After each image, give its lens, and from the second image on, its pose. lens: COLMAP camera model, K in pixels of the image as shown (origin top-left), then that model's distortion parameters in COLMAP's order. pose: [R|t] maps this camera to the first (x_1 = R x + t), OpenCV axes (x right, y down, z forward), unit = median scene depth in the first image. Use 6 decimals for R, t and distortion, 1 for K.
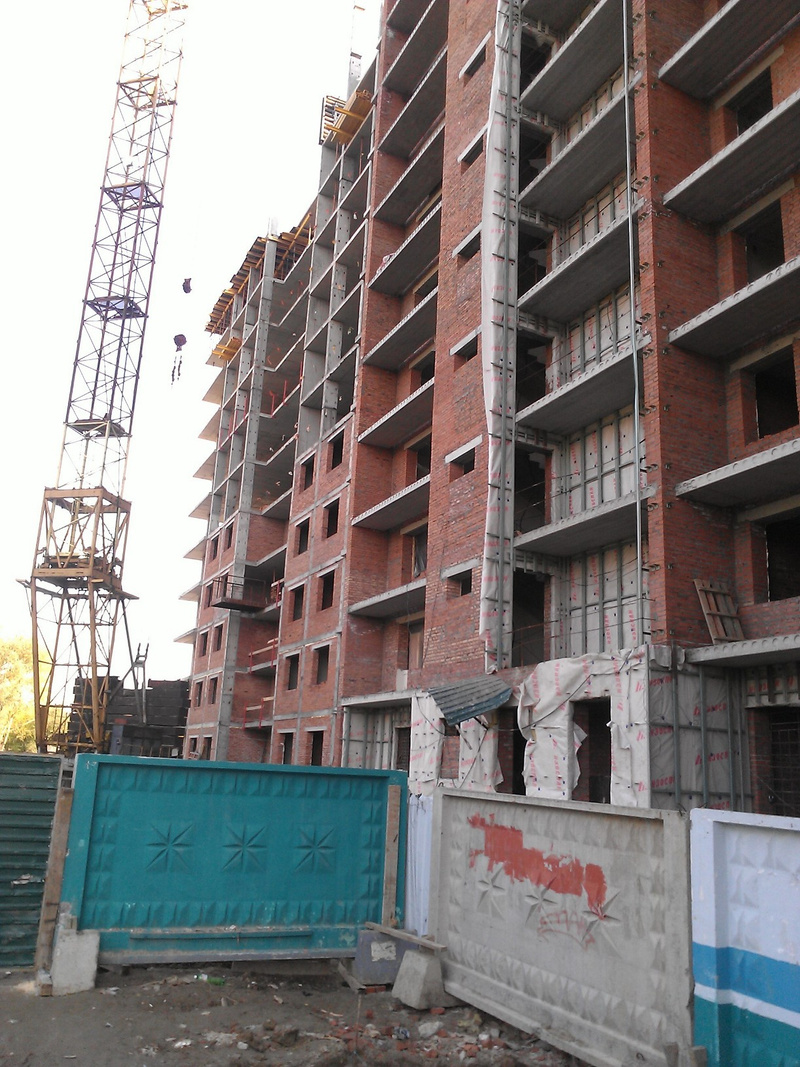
lens RADIAL K [[897.8, 0, 399.1], [0, 897.8, 530.4], [0, 0, 1]] dist [-0.048611, 0.057828]
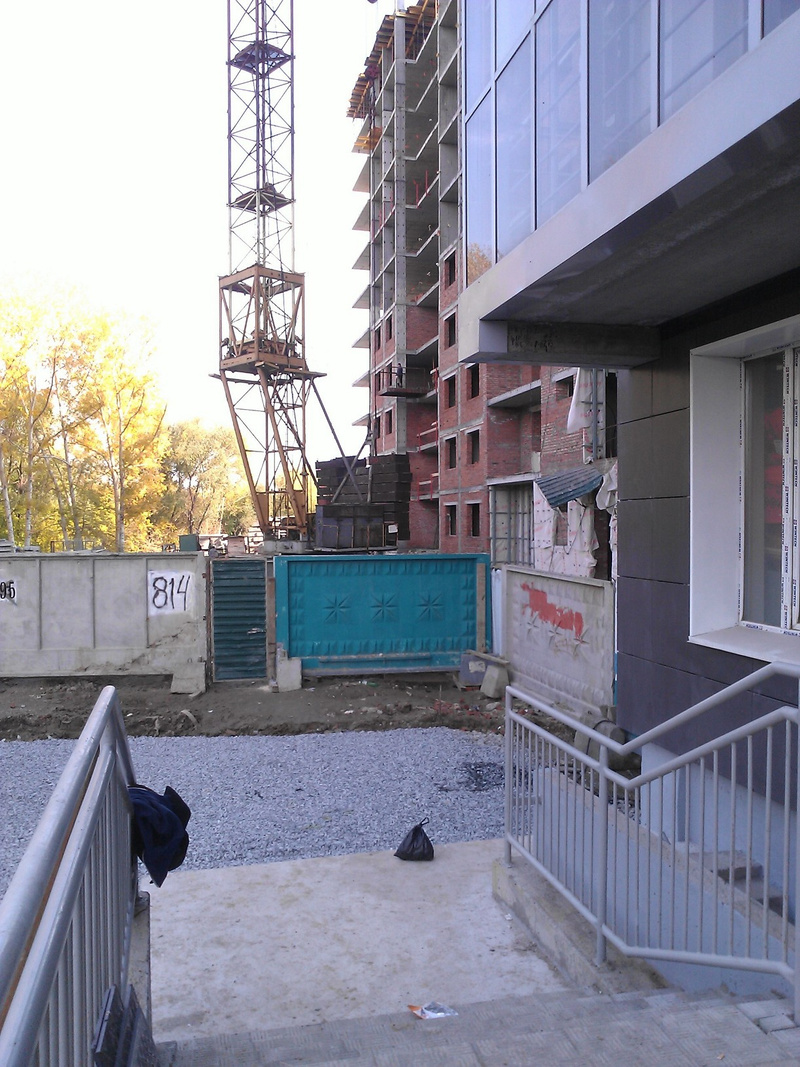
lens RADIAL K [[897.8, 0, 403.4], [0, 897.8, 538.6], [0, 0, 1]] dist [-0.048611, 0.057828]
pose [[0.977544, -0.047636, -0.205276, 0.098031], [0.102347, 0.958836, 0.264876, -0.090225], [0.184209, -0.279938, 0.942179, -0.230825]]
